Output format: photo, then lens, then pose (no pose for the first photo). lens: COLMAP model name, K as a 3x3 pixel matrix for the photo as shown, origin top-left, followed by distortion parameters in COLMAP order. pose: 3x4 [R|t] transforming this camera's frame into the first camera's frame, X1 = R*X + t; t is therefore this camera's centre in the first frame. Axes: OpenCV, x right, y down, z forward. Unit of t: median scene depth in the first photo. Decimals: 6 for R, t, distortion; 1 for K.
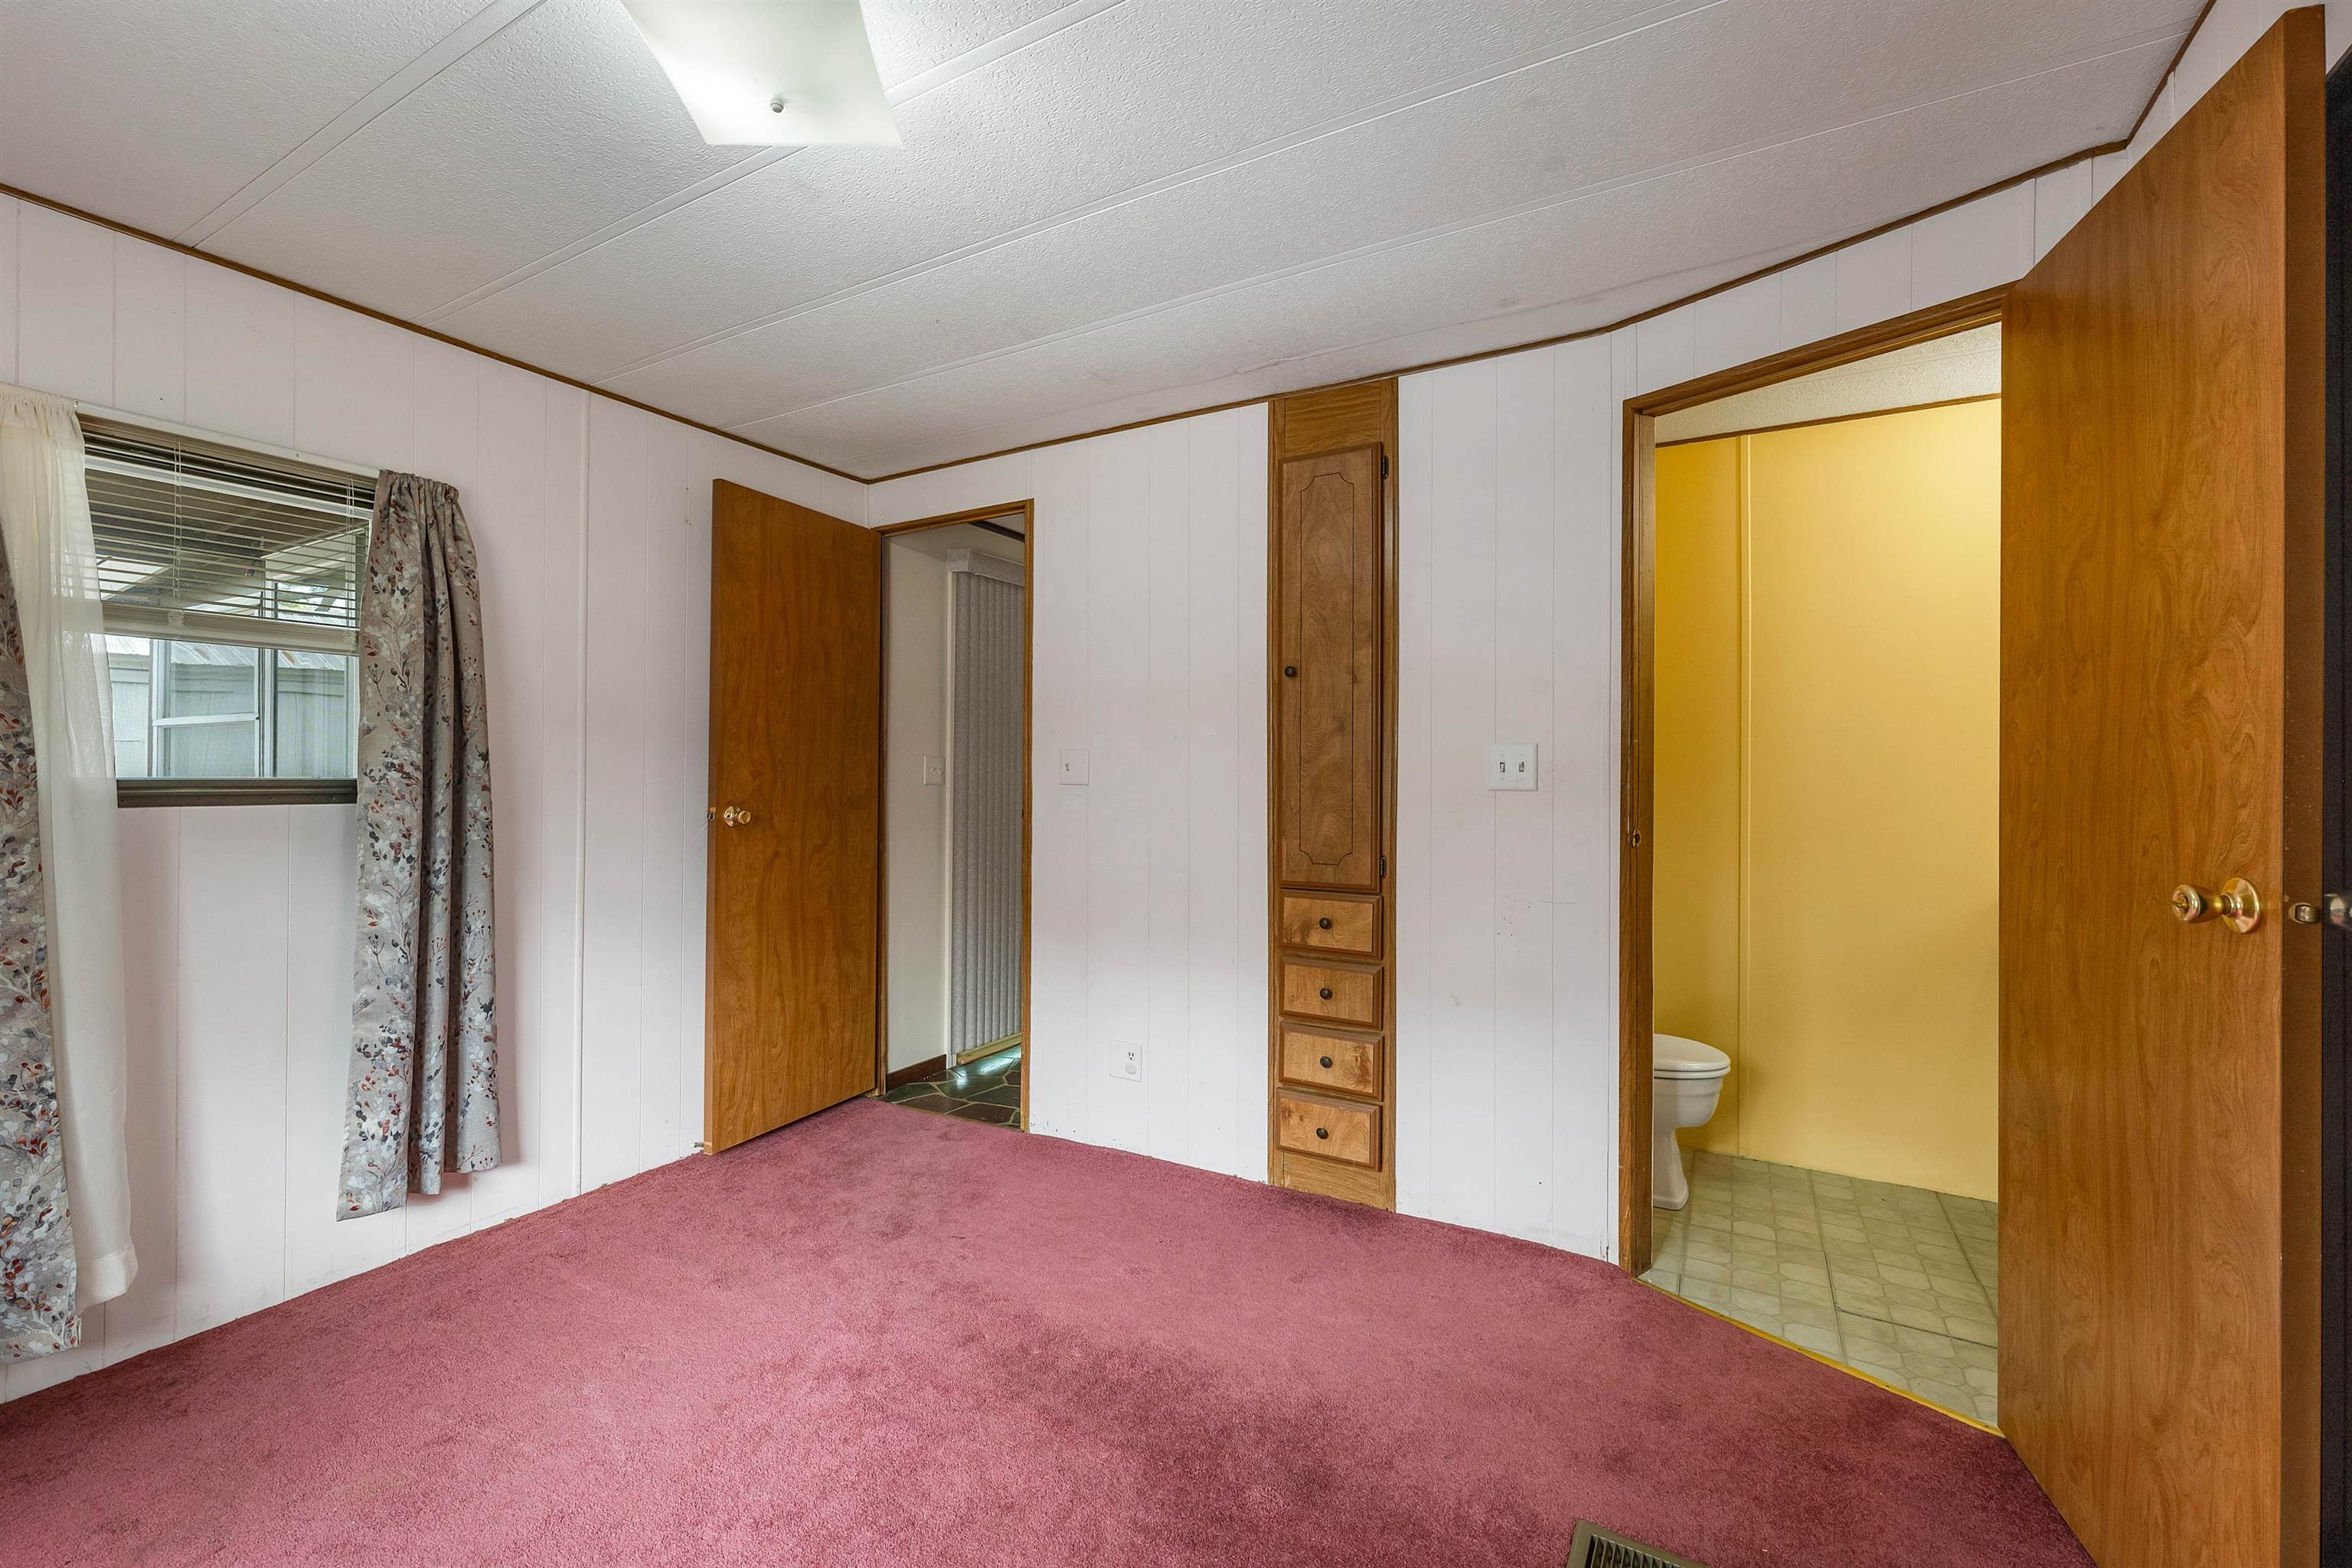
lens RADIAL K [[971.4, 0, 1176.9], [0, 971.4, 777.0], [0, 0, 1]] dist [0.000775, 0.000158]
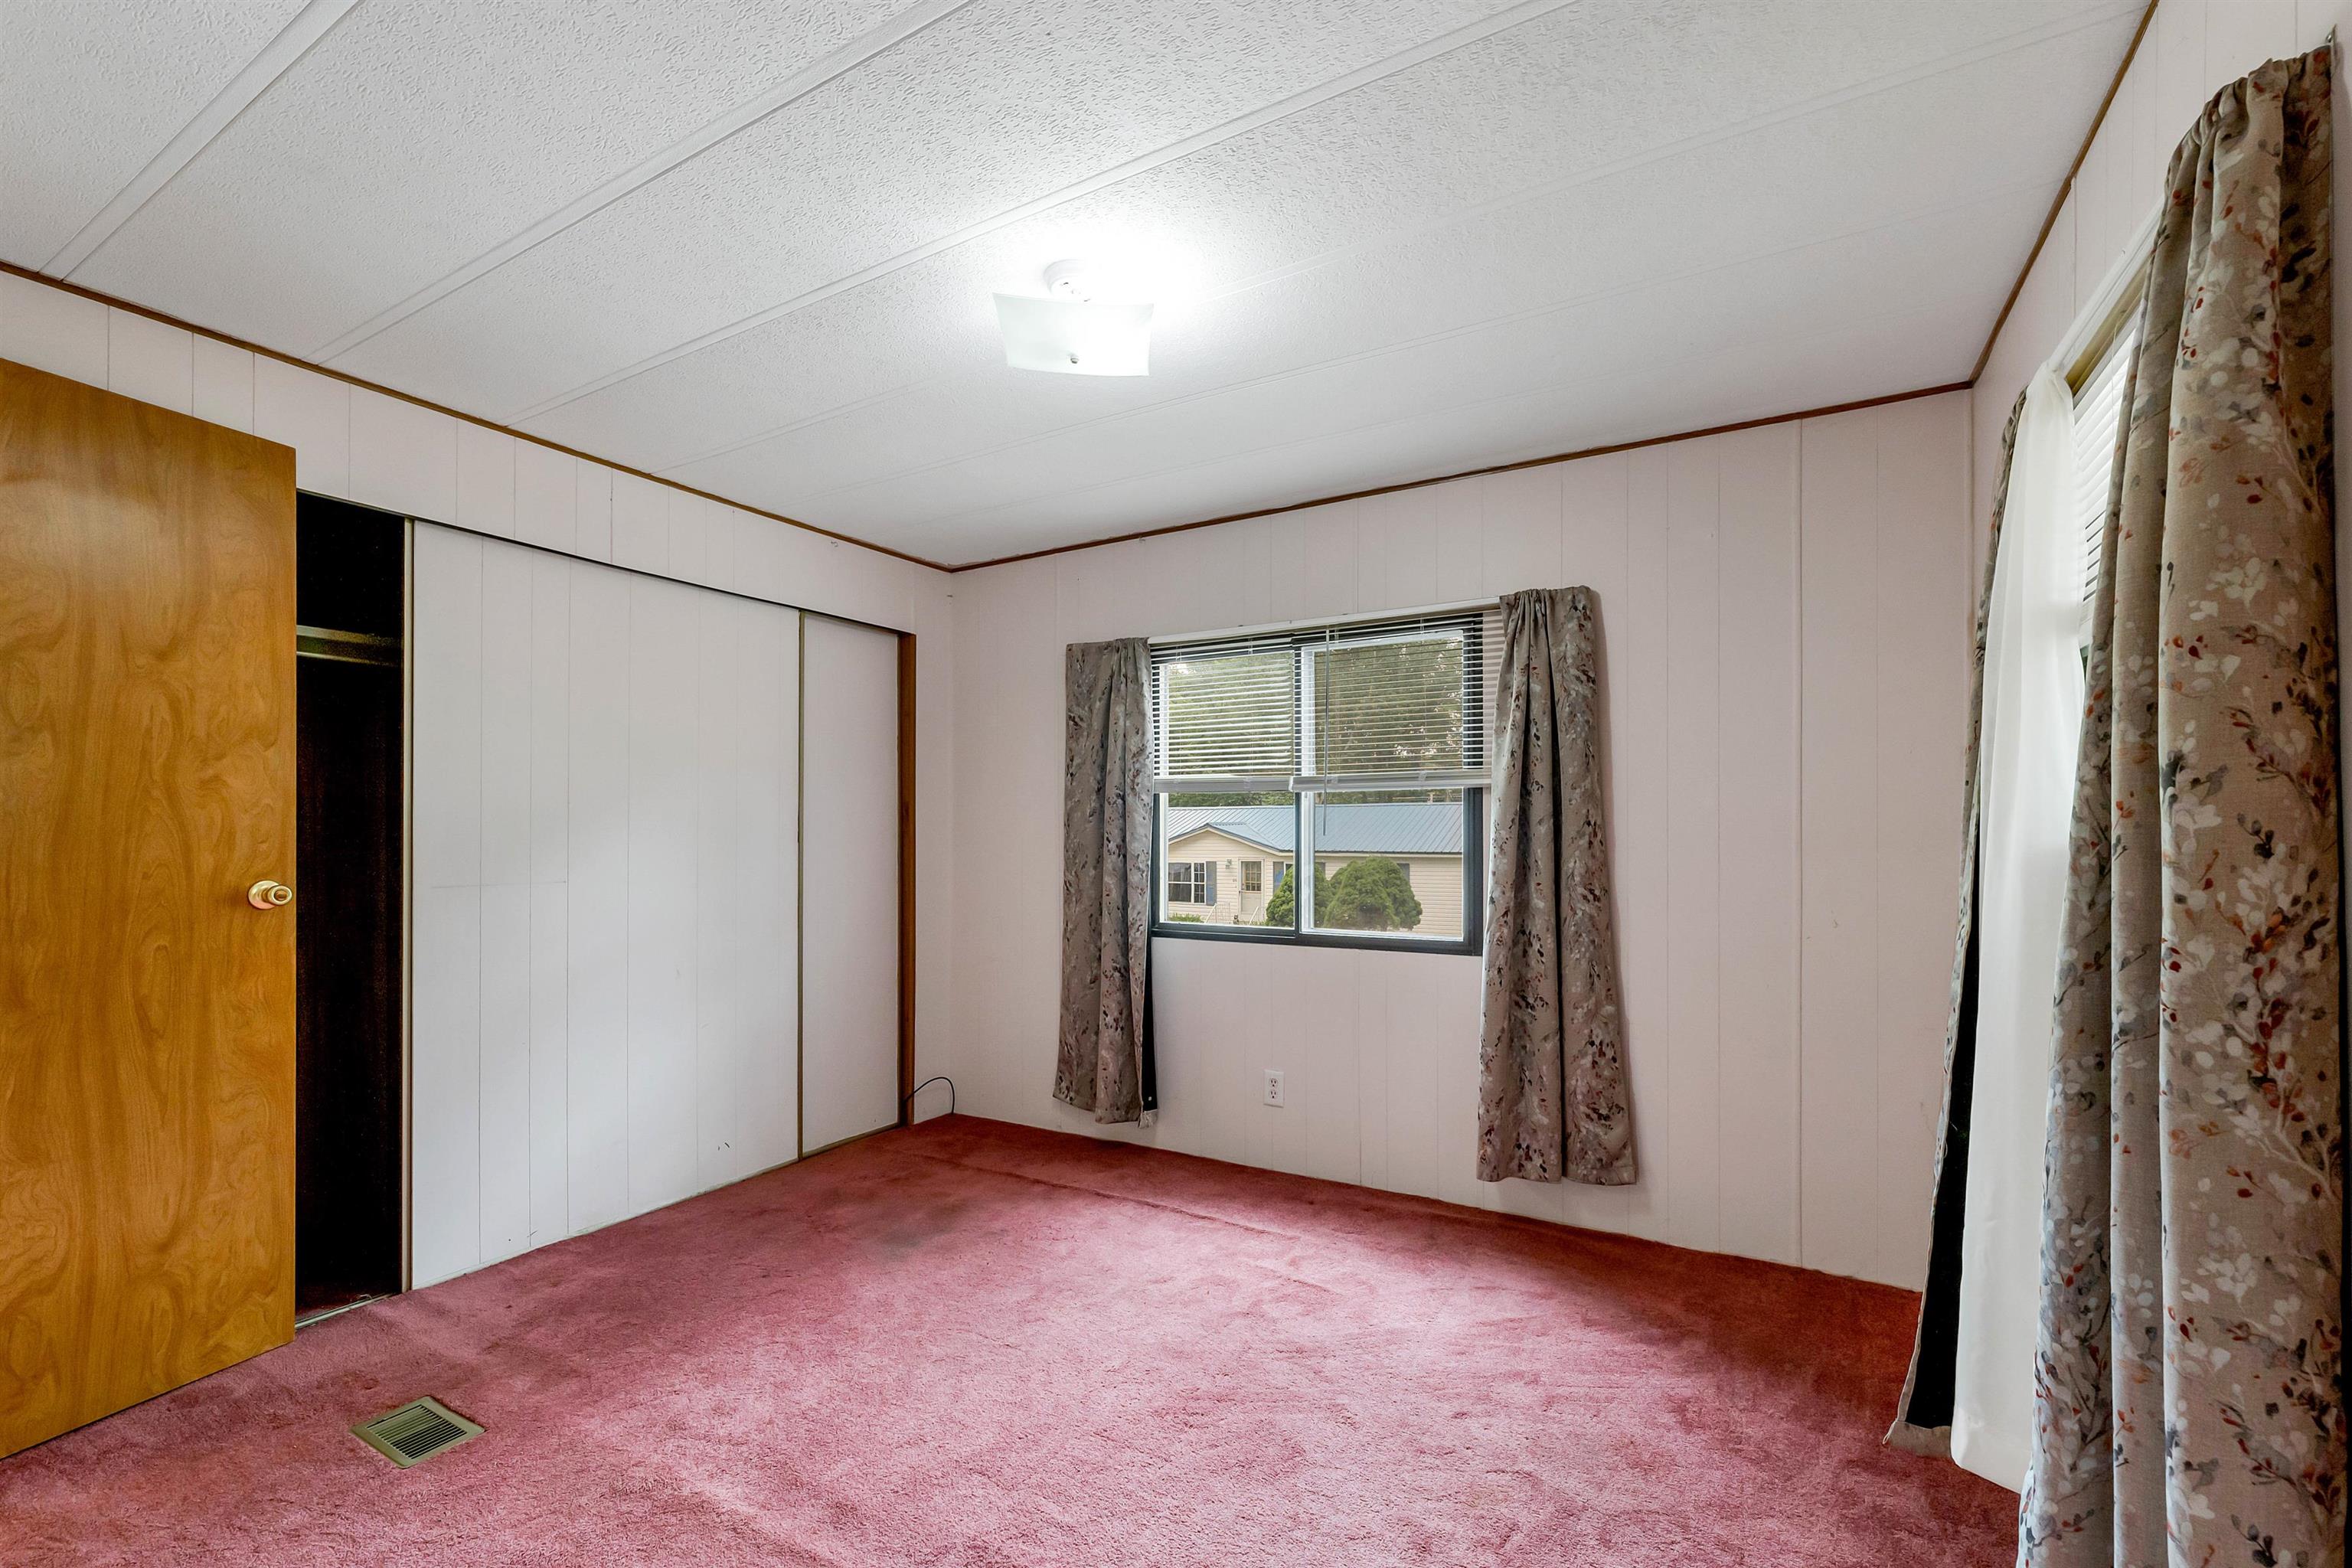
lens RADIAL K [[991.0, 0, 1177.3], [0, 991.0, 824.6], [0, 0, 1]] dist [0.000406, 0.000041]
pose [[-0.999872, -0.008773, 0.013372, -0.644220], [-0.008801, 0.999959, -0.002007, -0.014183], [-0.013354, -0.002124, -0.999909, 2.675576]]
